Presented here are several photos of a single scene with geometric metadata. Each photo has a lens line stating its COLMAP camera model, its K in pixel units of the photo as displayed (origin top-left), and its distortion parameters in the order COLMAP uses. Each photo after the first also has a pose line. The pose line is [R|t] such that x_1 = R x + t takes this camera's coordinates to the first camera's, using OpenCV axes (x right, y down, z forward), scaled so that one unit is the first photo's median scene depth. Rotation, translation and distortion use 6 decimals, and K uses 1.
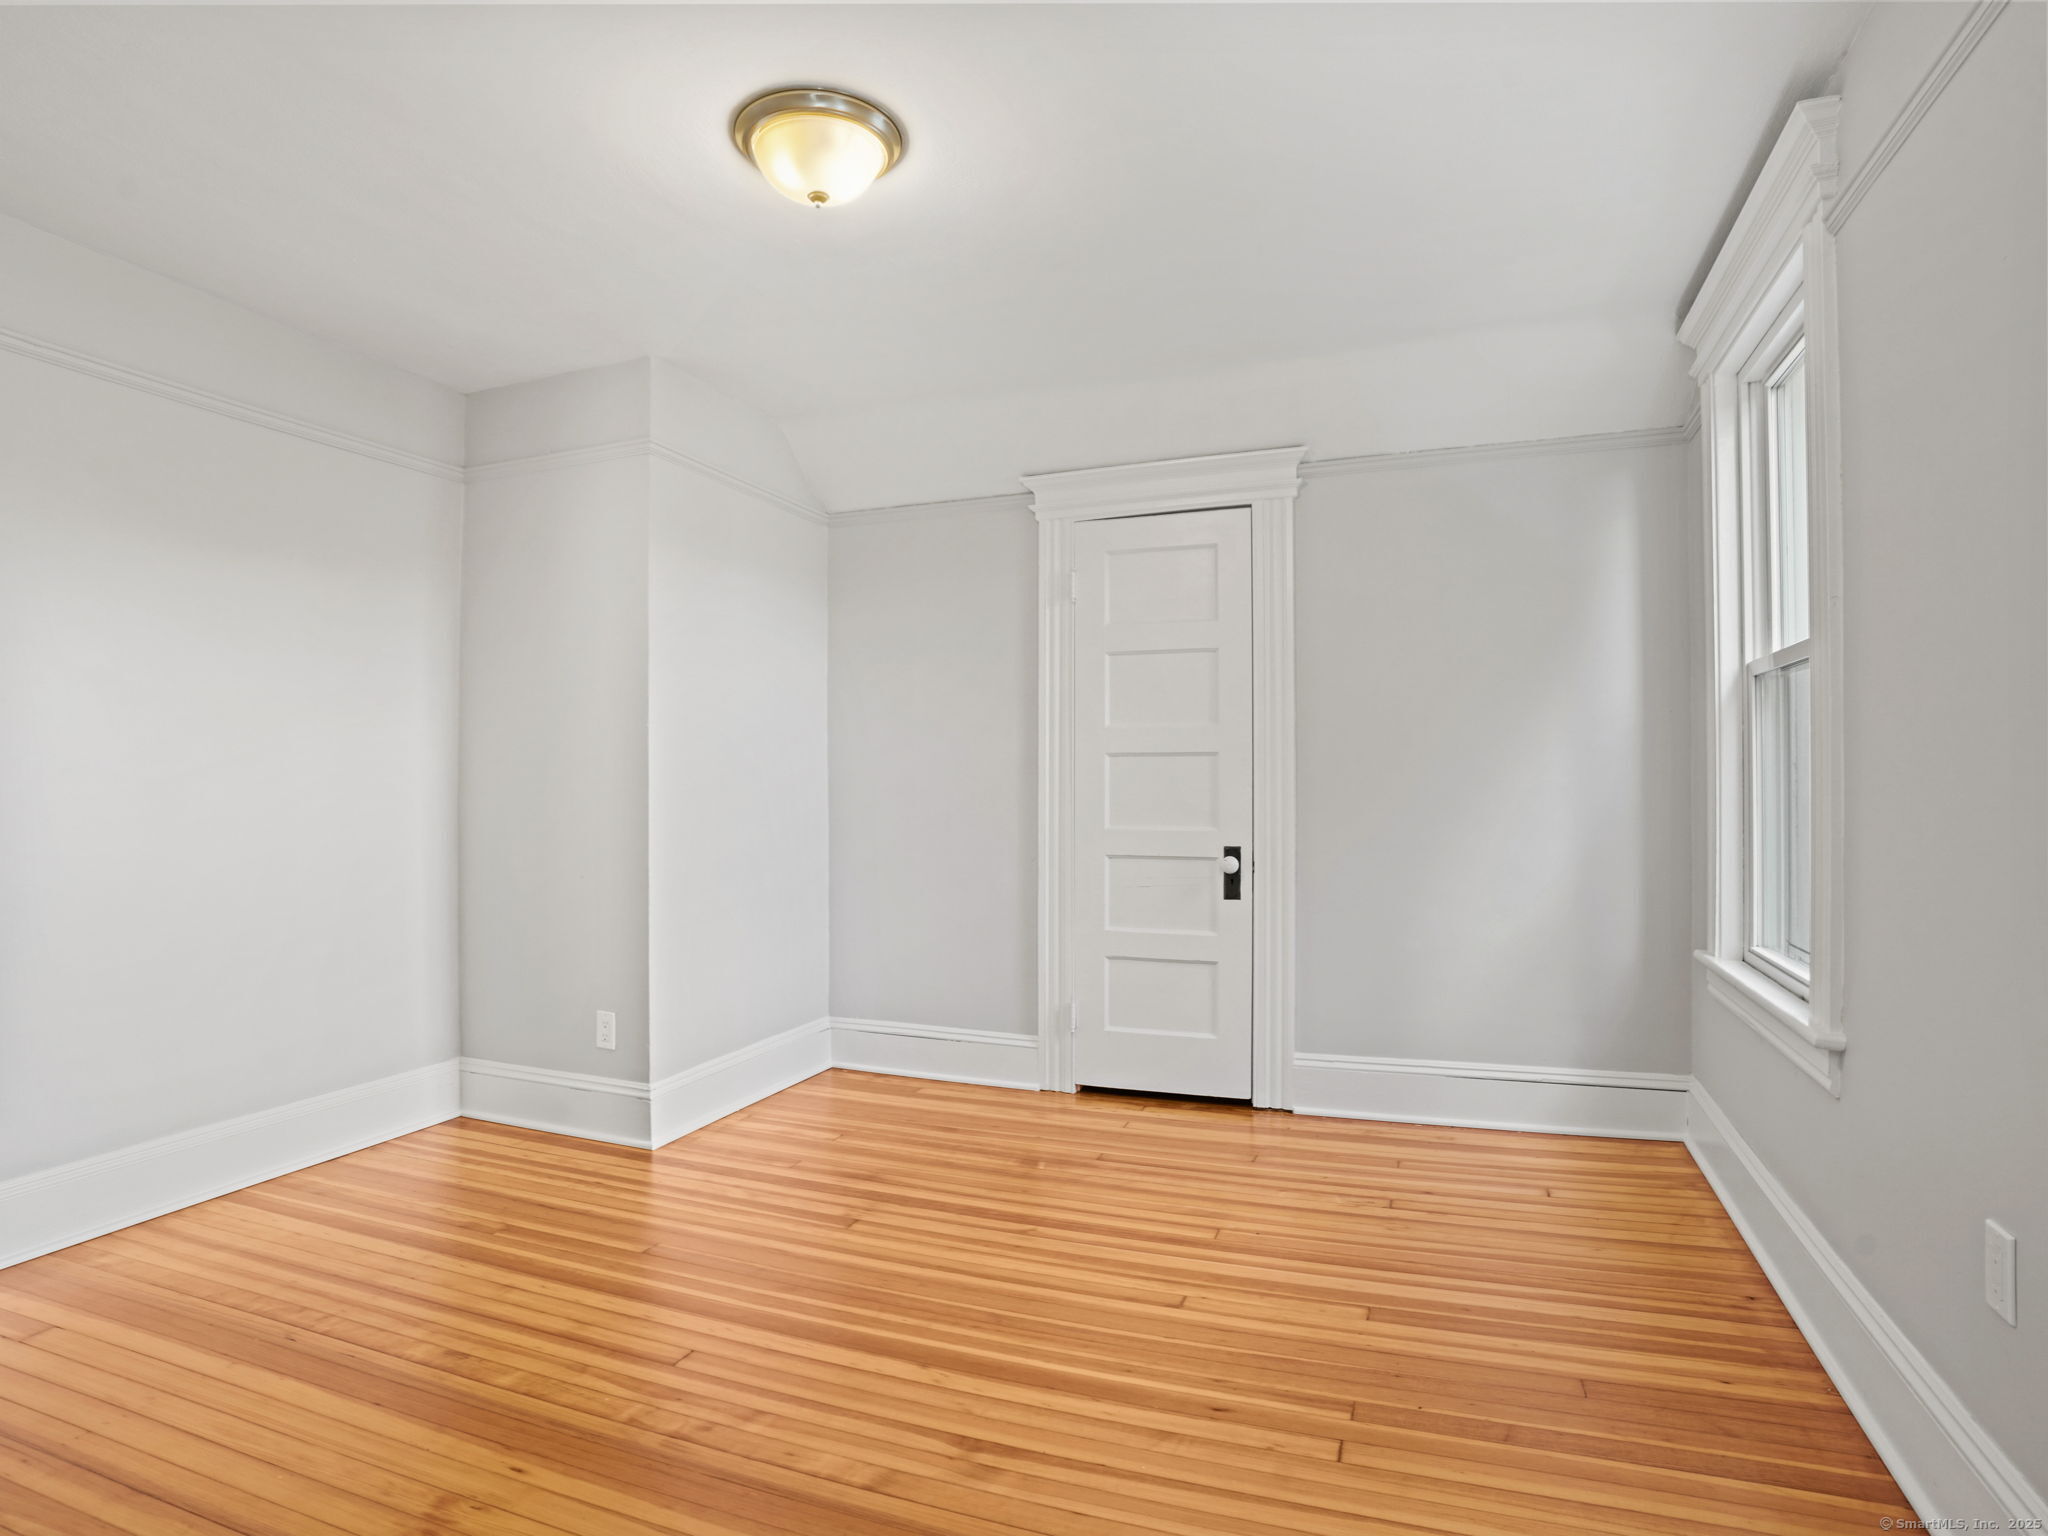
lens RADIAL K [[1135.4, 0, 1014.3], [0, 1135.4, 782.2], [0, 0, 1]] dist [-0.077808, 0.030252]
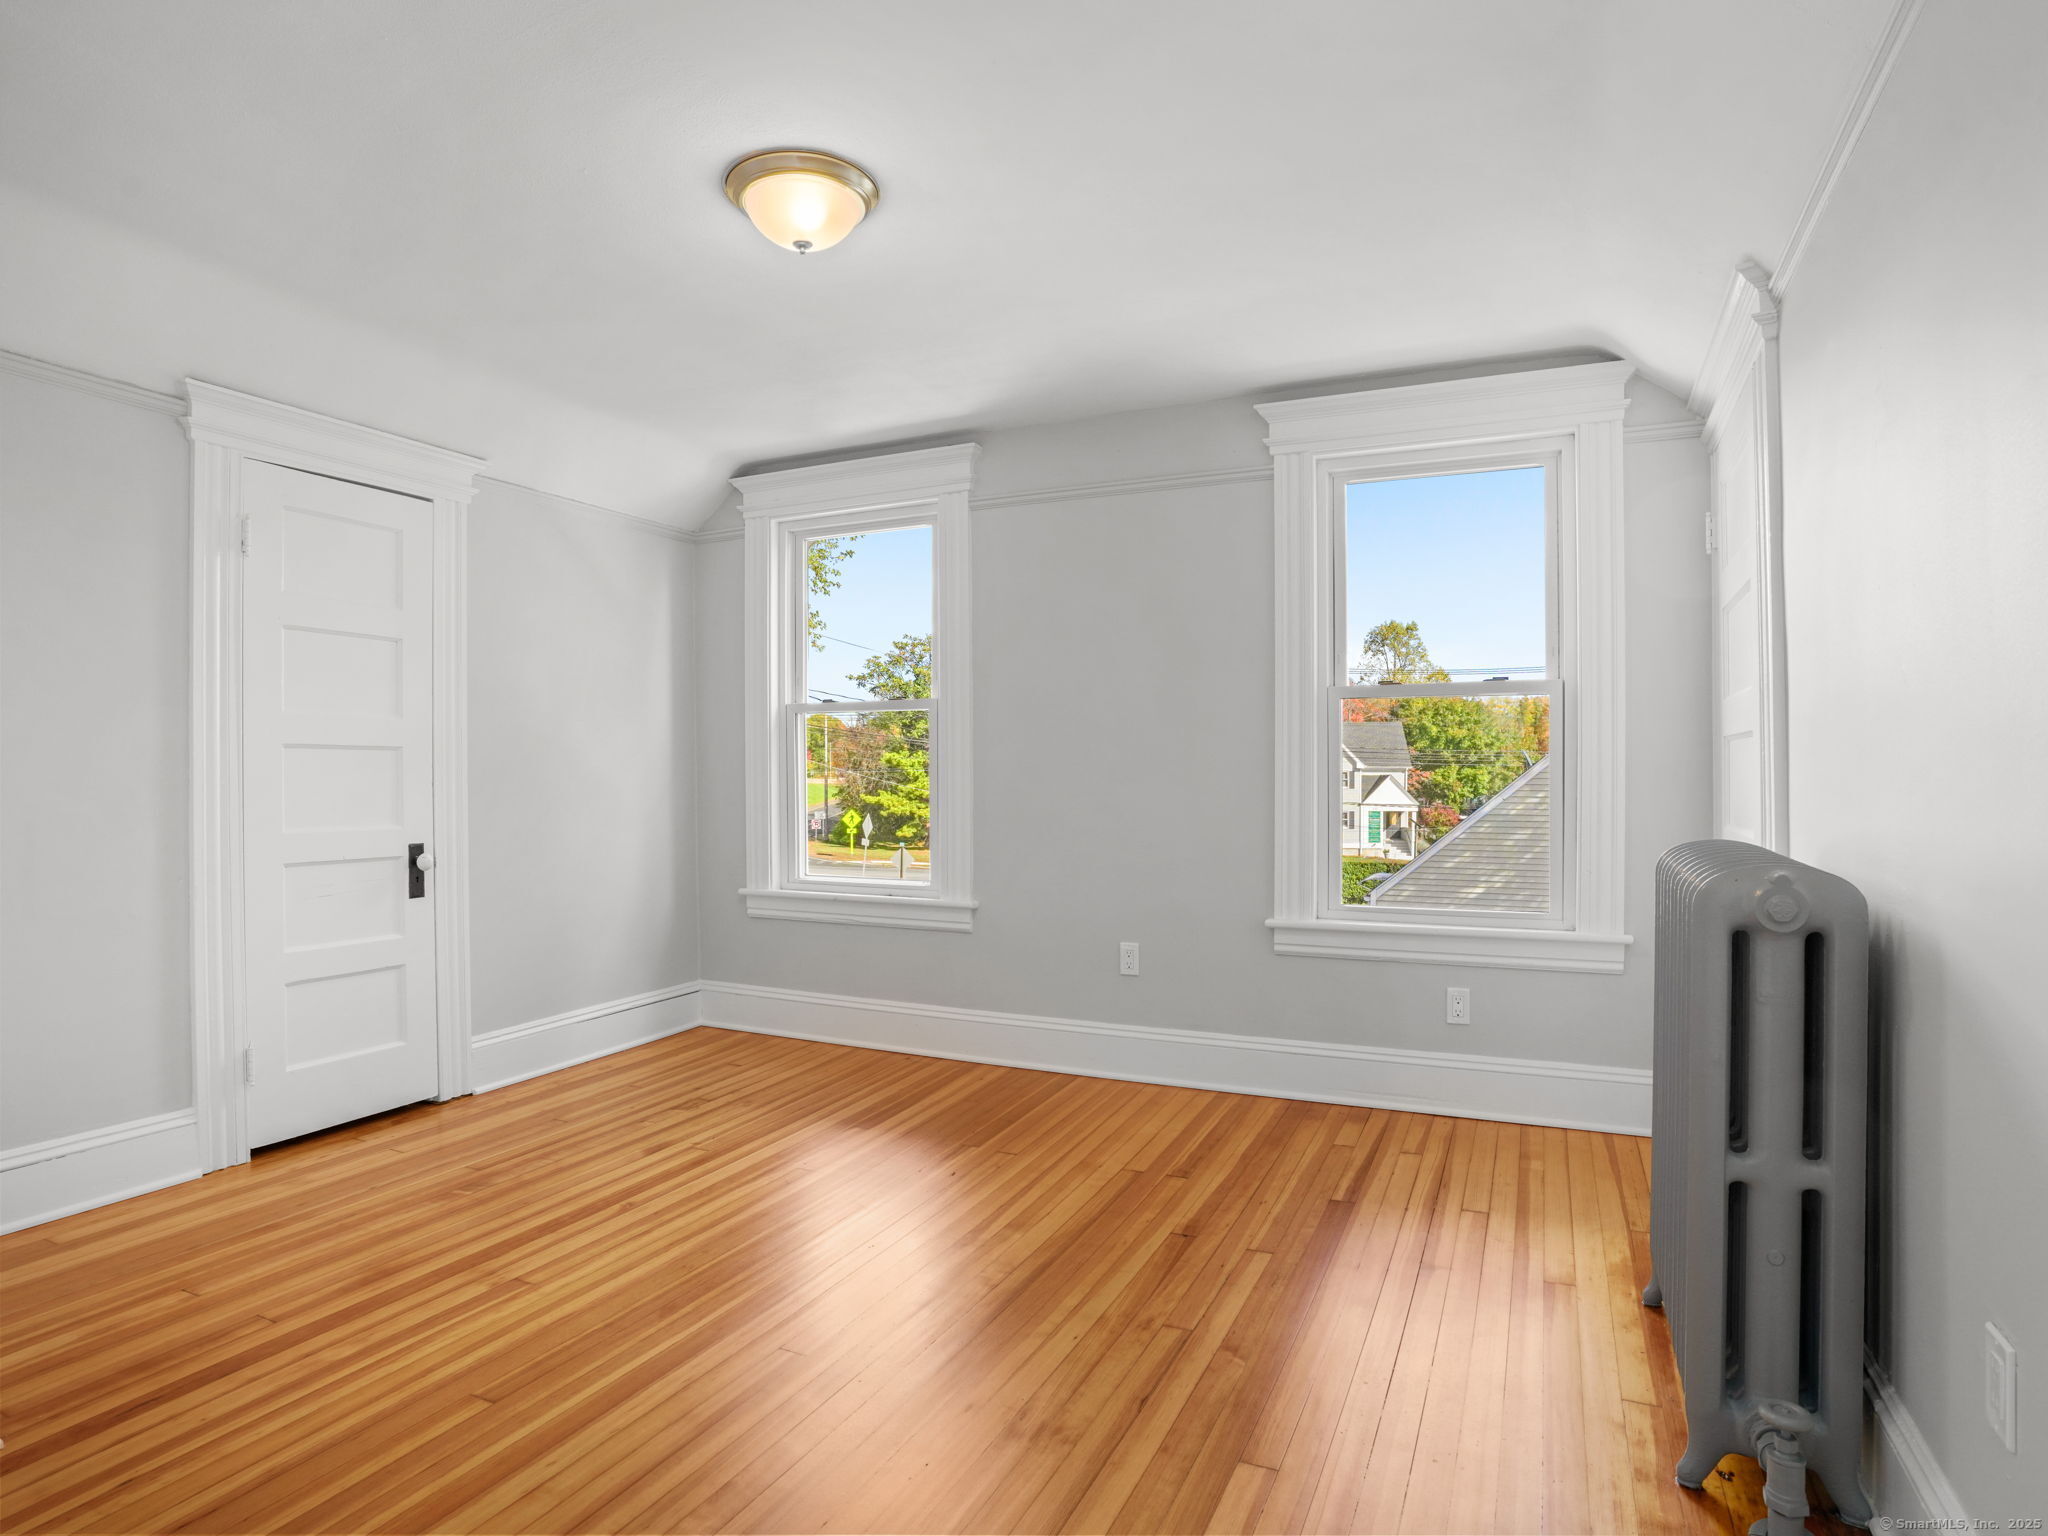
lens RADIAL K [[1135.4, 0, 1014.3], [0, 1135.4, 782.2], [0, 0, 1]] dist [-0.077808, 0.030252]
pose [[0.065840, -0.000074, 0.997830, -0.811106], [0.001725, 0.999999, -0.000039, 0.004810], [-0.997829, 0.001723, 0.065840, 0.465189]]
